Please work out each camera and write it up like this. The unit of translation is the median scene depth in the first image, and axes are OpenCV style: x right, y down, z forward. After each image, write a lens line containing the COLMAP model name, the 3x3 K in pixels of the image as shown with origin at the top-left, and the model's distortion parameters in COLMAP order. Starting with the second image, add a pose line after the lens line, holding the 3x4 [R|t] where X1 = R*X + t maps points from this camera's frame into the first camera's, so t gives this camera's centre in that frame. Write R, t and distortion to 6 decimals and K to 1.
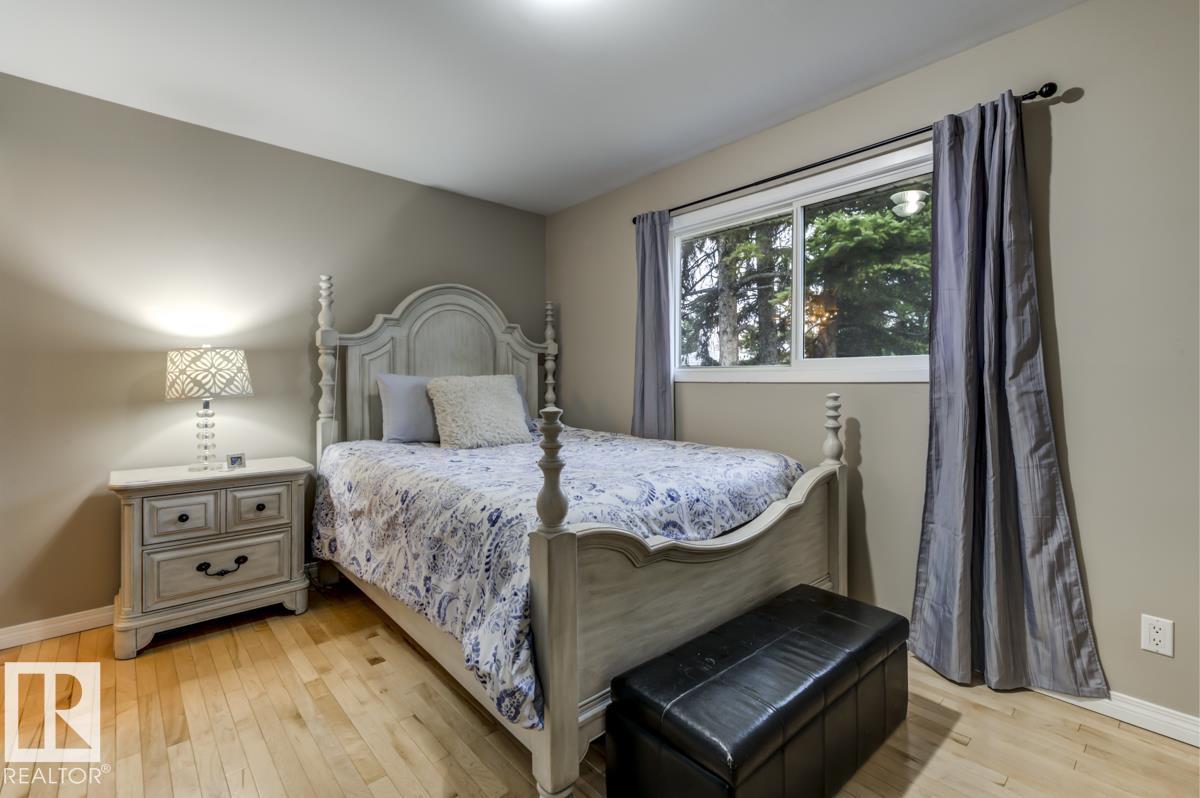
lens RADIAL K [[538.6, 0, 603.8], [0, 538.6, 392.6], [0, 0, 1]] dist [0.014674, -0.000521]
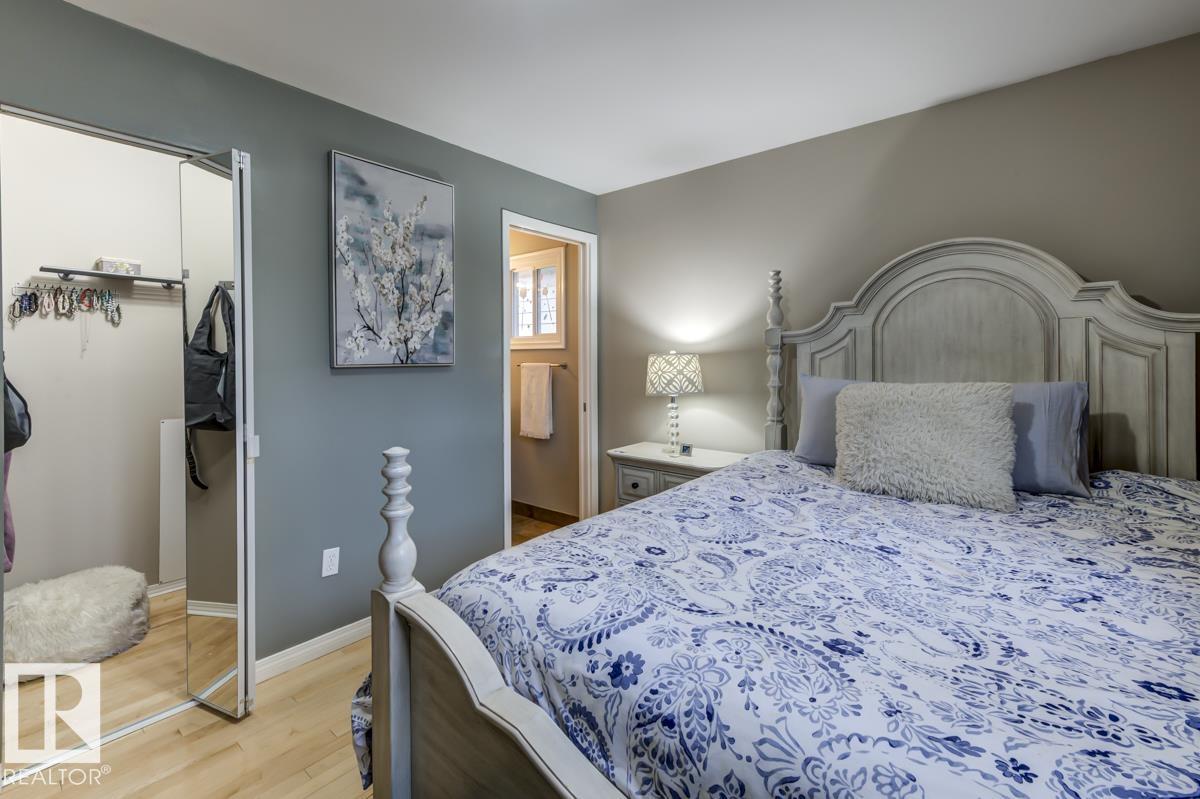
lens RADIAL K [[543.0, 0, 597.2], [0, 543.0, 358.2], [0, 0, 1]] dist [0.000272, 0.000010]
pose [[0.098993, 0.005061, -0.995075, 0.481786], [-0.014392, 0.999890, 0.003654, -0.074879], [0.994984, 0.013960, 0.099055, 0.718020]]
